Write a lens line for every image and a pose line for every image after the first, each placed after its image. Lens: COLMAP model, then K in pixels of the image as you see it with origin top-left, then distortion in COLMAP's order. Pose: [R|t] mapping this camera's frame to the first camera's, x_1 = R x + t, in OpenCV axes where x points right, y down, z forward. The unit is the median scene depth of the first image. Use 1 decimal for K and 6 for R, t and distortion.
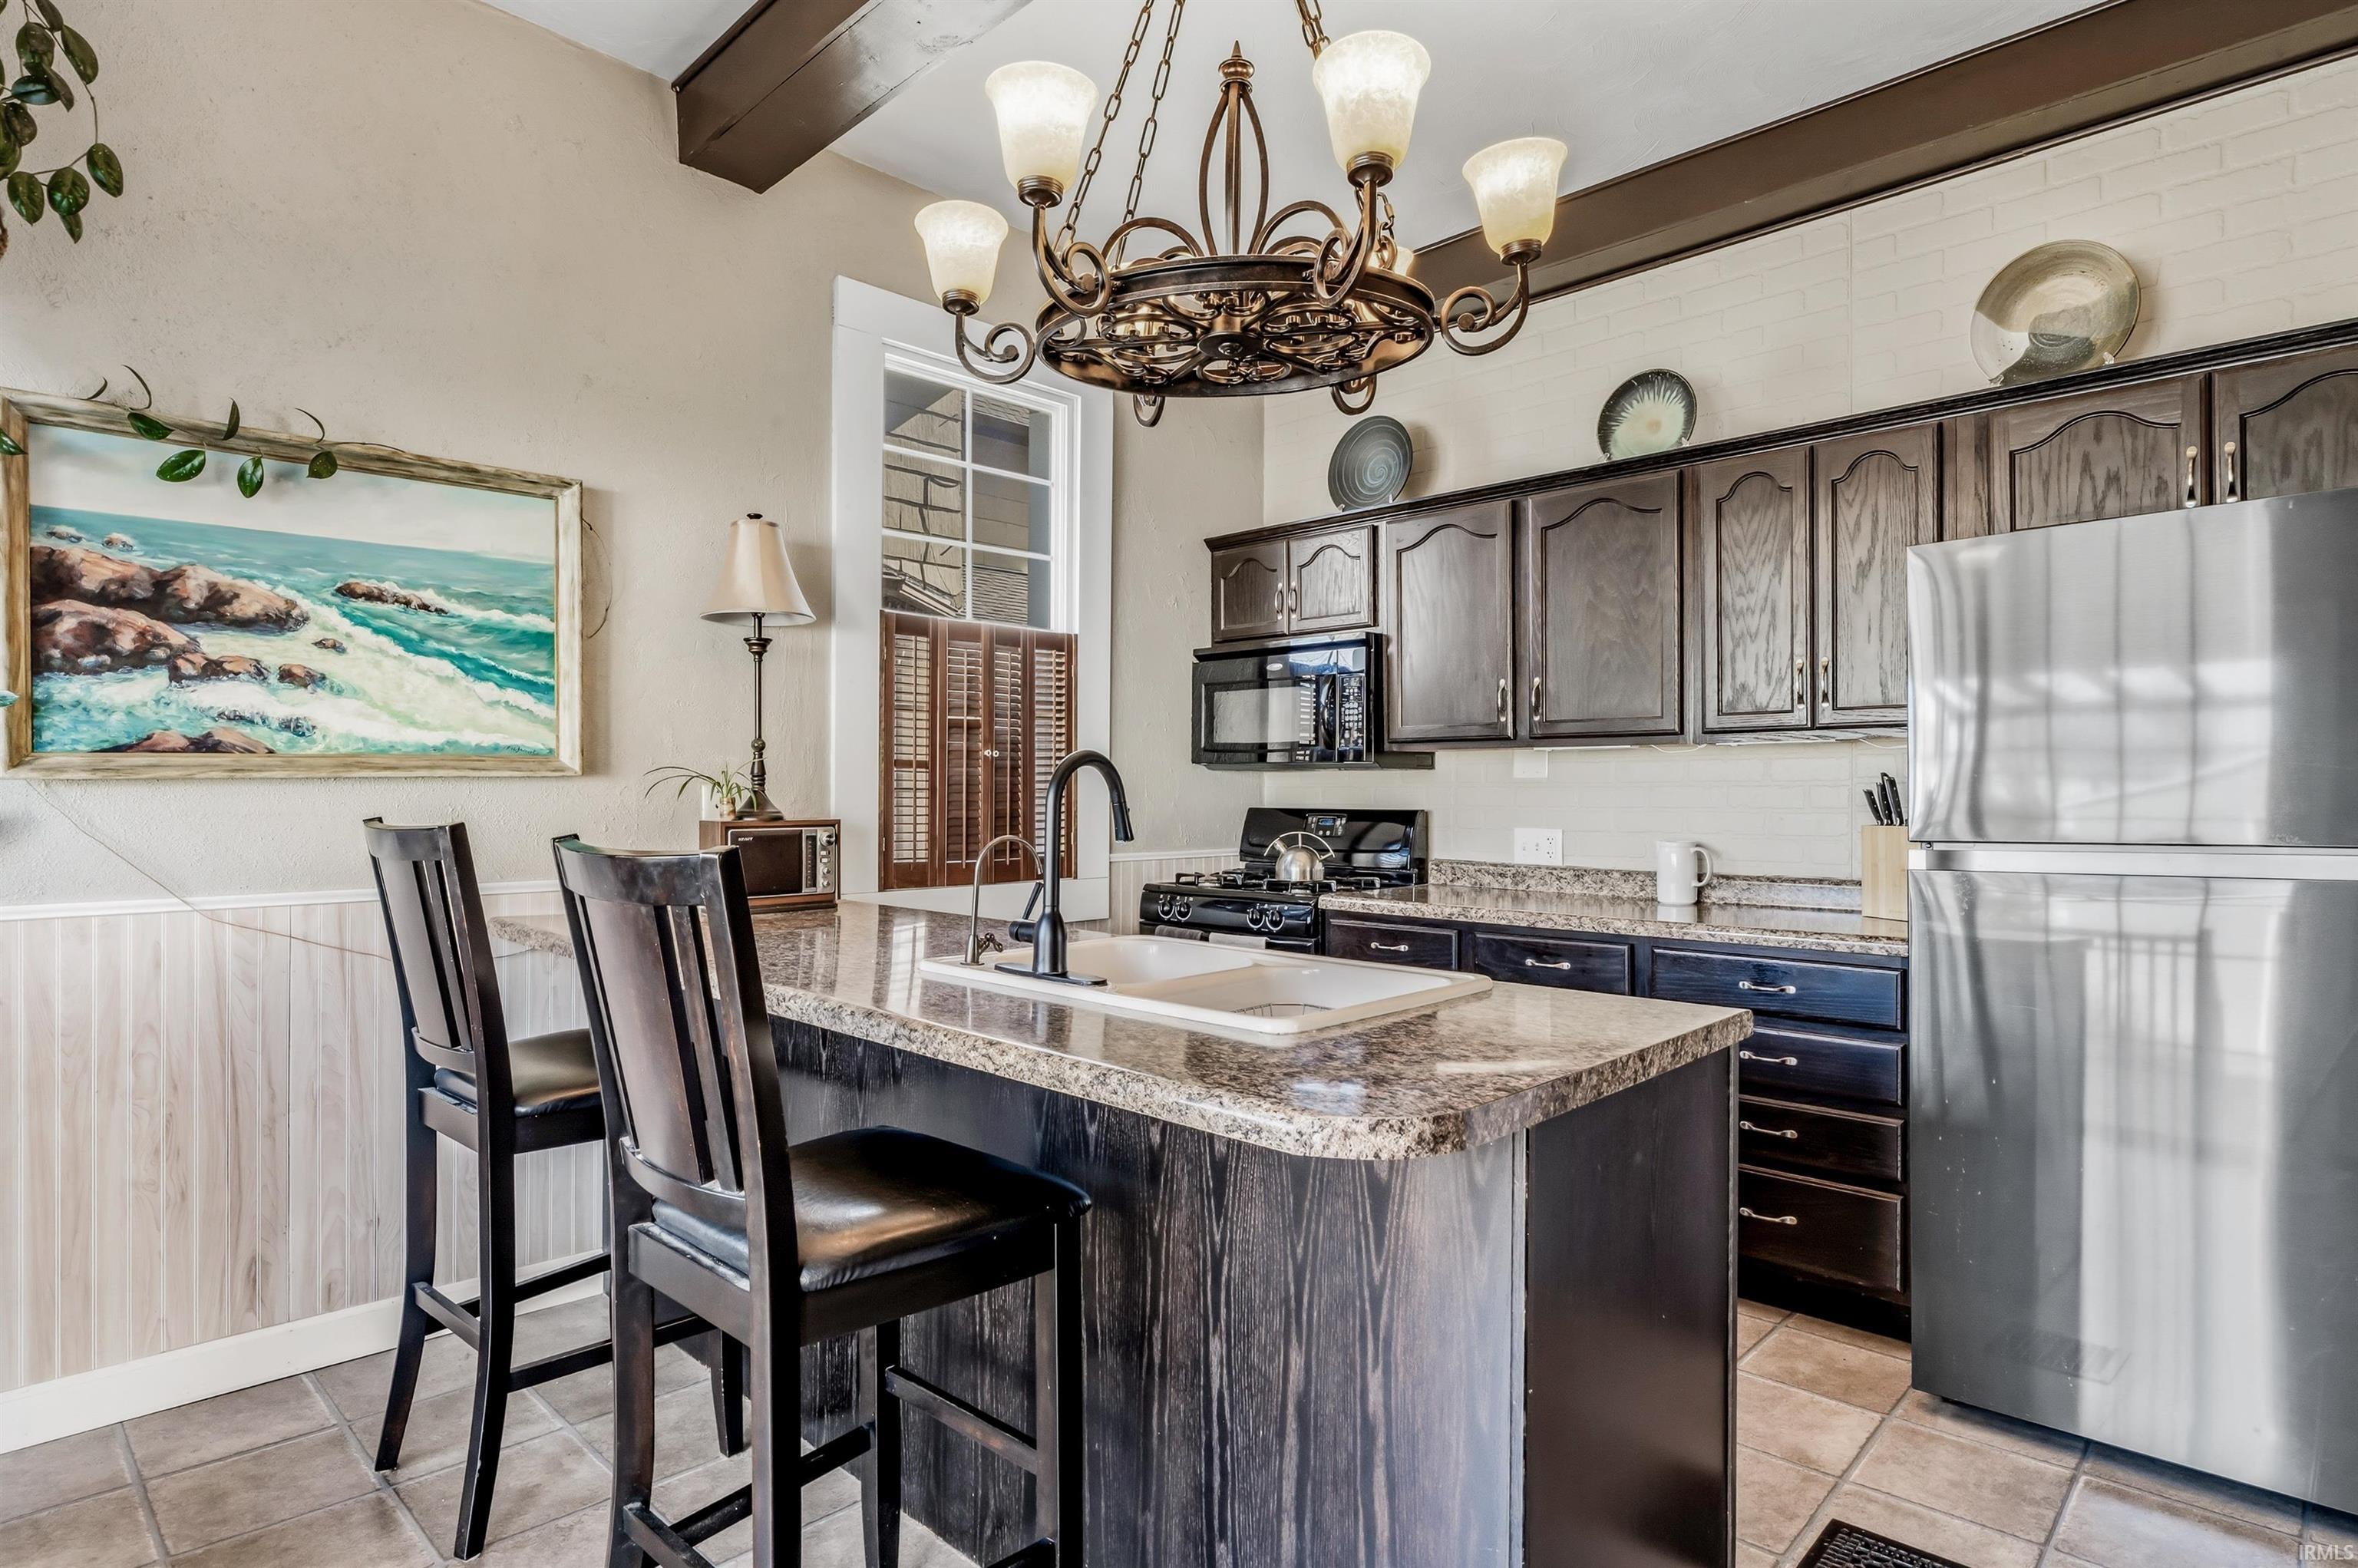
lens RADIAL K [[1227.6, 0, 1178.9], [0, 1227.6, 793.9], [0, 0, 1]] dist [-0.001494, -0.000240]
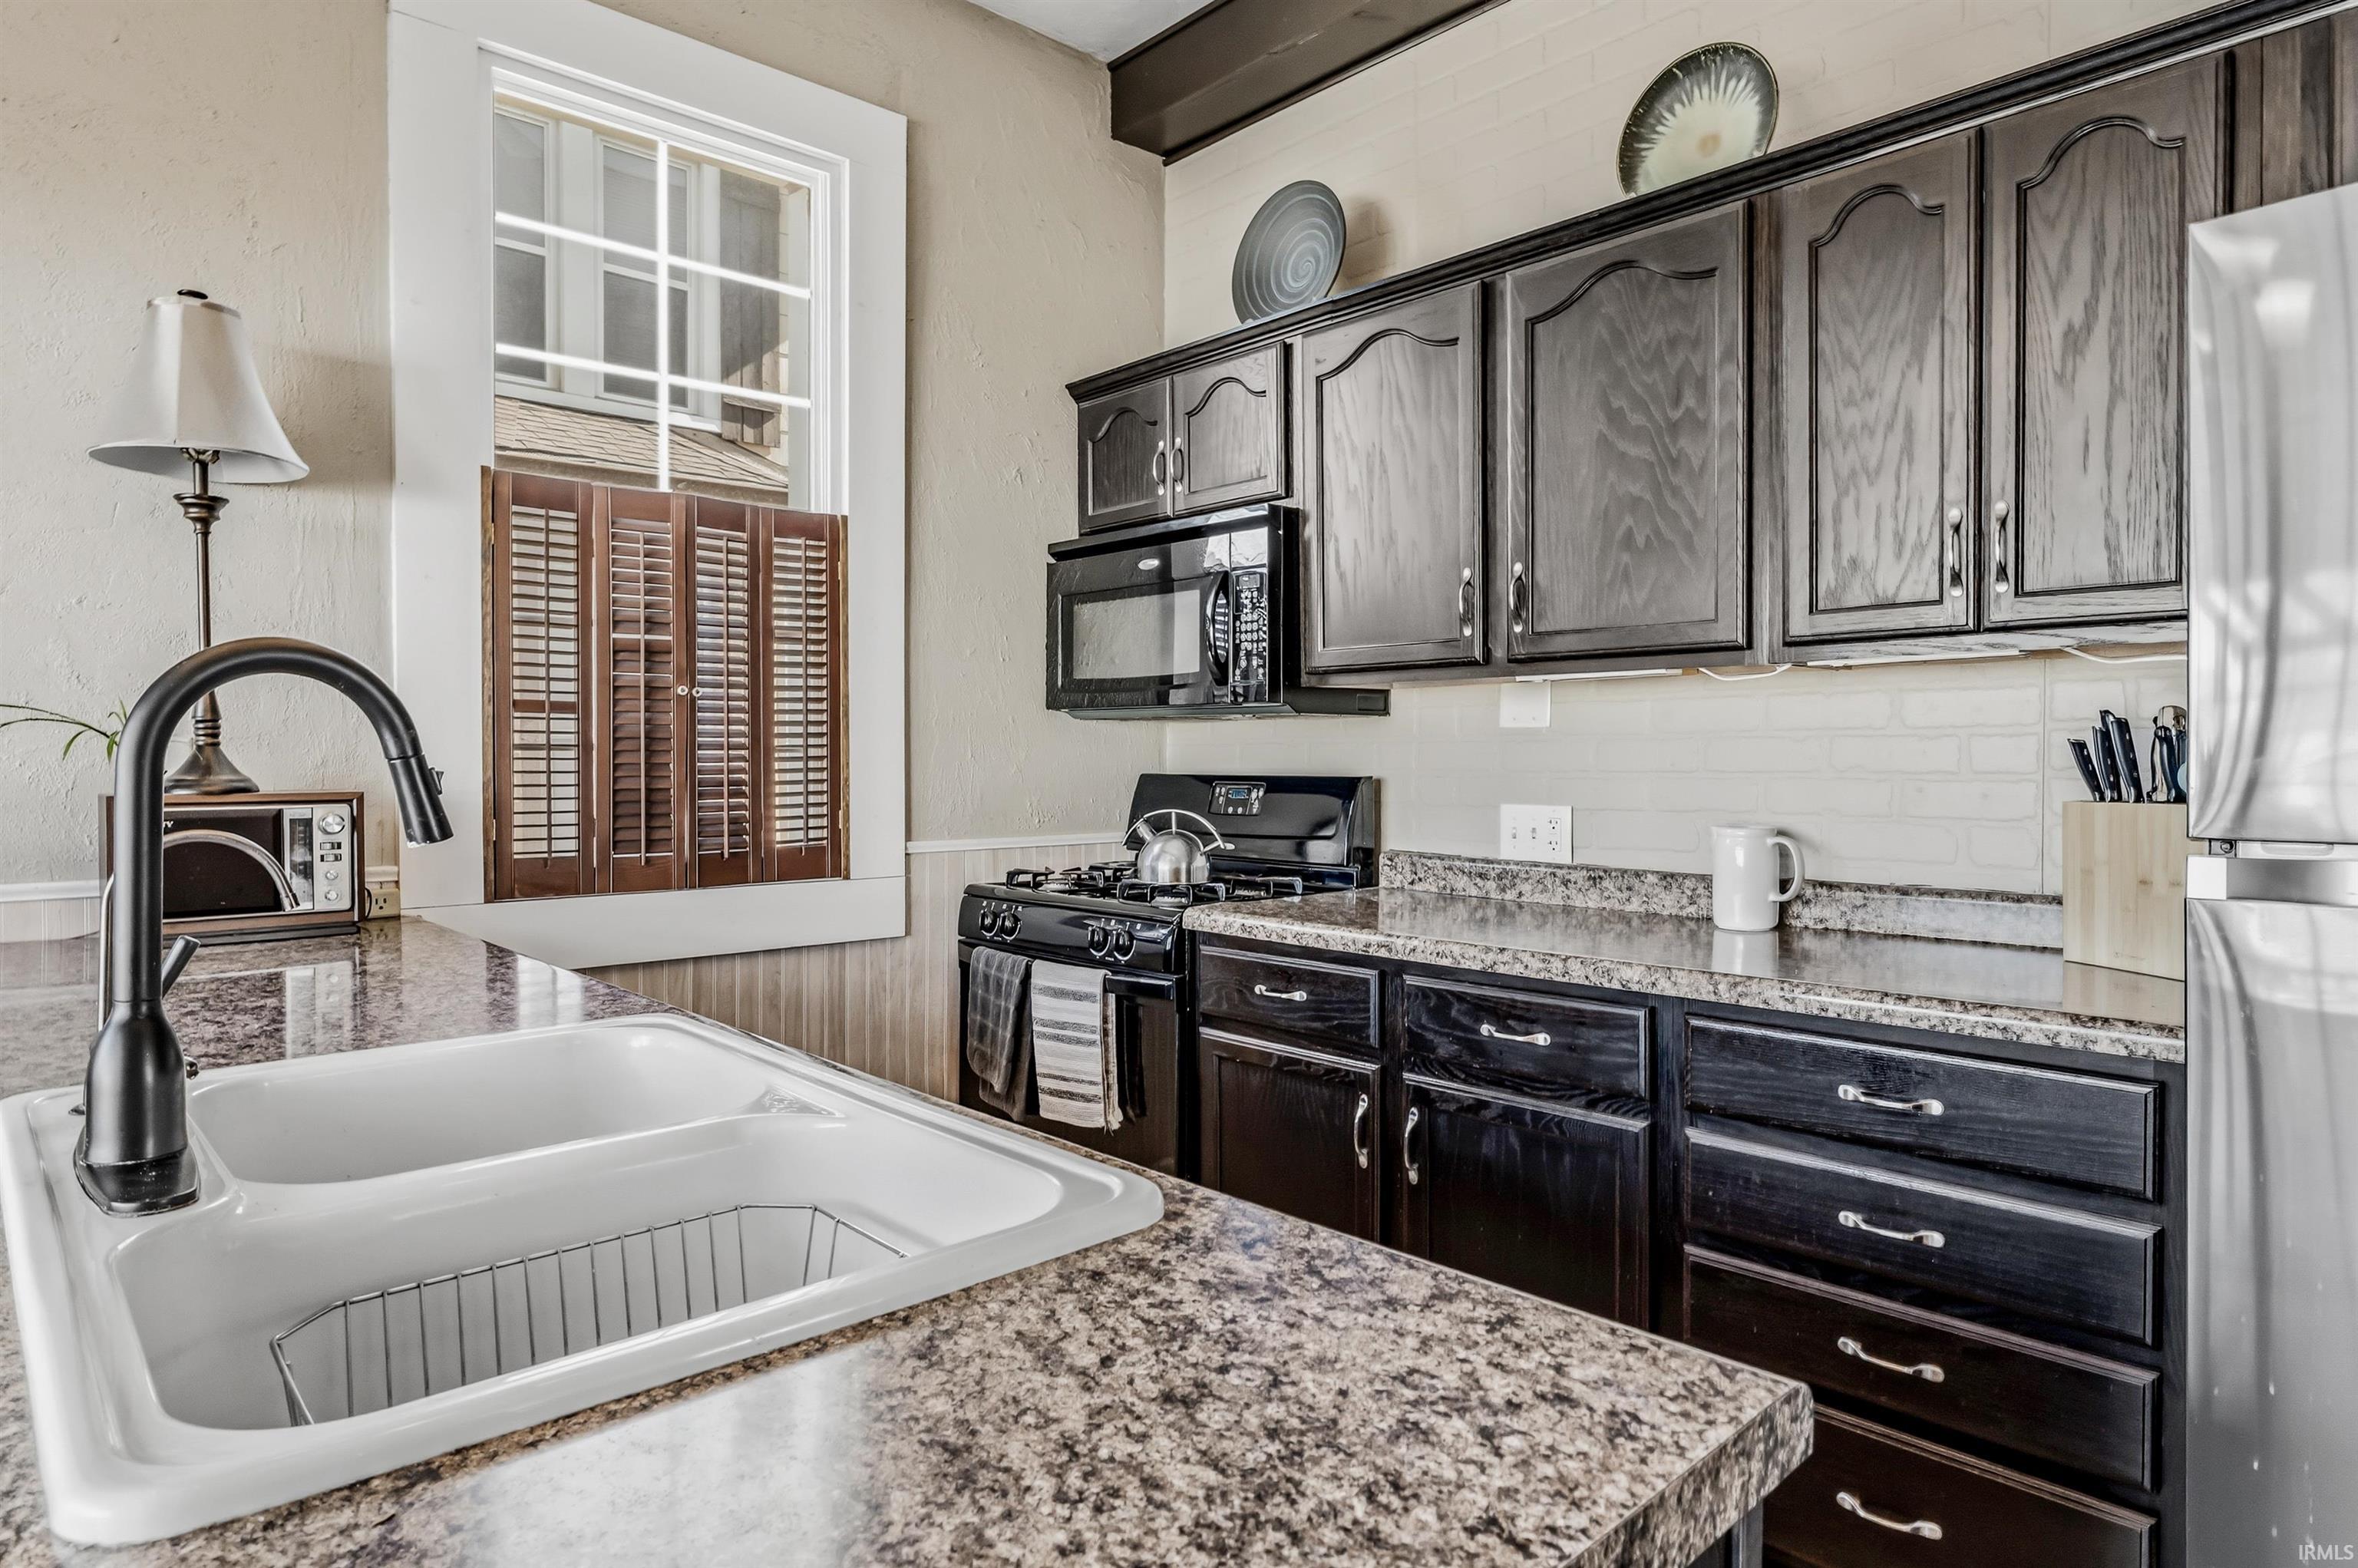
lens RADIAL K [[1336.0, 0, 1179.0], [0, 1336.0, 784.0], [0, 0, 1]] dist [0.000149, 0.000627]
pose [[0.998544, -0.000932, -0.053934, 0.158261], [0.001865, 0.999850, 0.017242, 0.005163], [0.053910, -0.017318, 0.998396, 0.316604]]
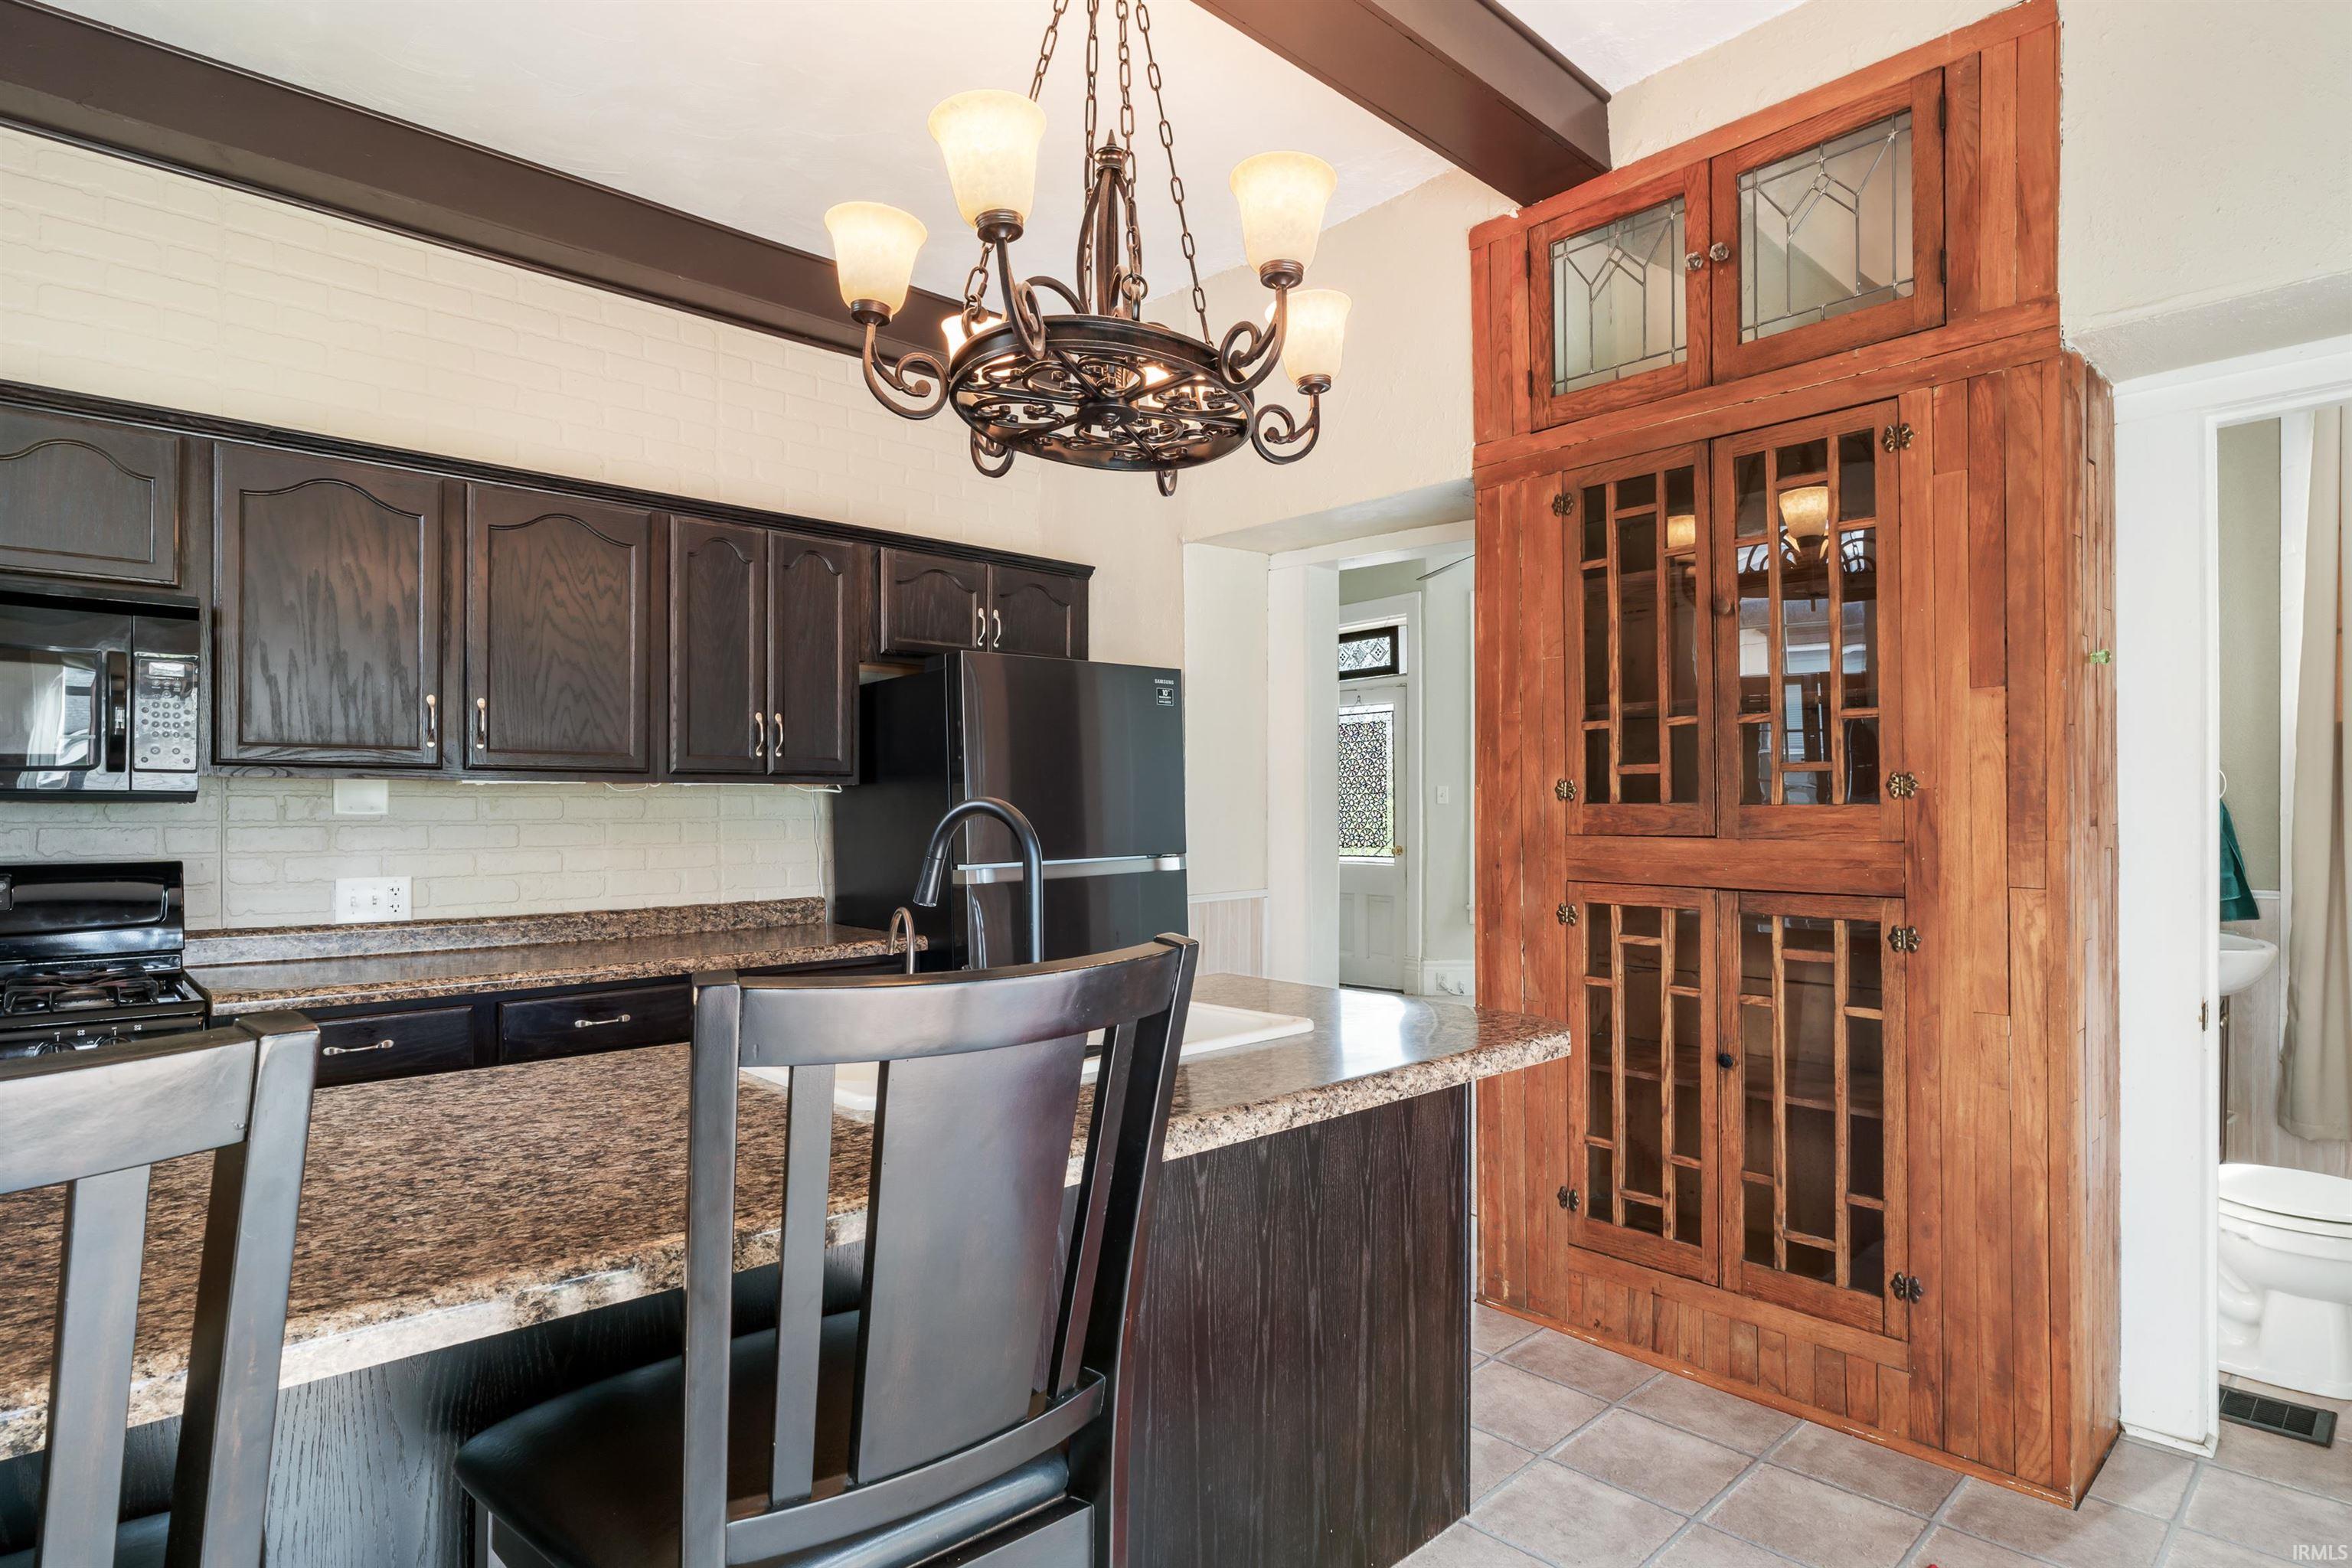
lens RADIAL K [[1224.5, 0, 1175.9], [0, 1224.5, 793.9], [0, 0, 1]] dist [-0.001494, -0.000240]
pose [[0.059534, 0.009559, 0.998181, -0.536564], [0.004797, 0.999940, -0.009862, -0.017936], [-0.998215, 0.005376, 0.059485, 0.473256]]
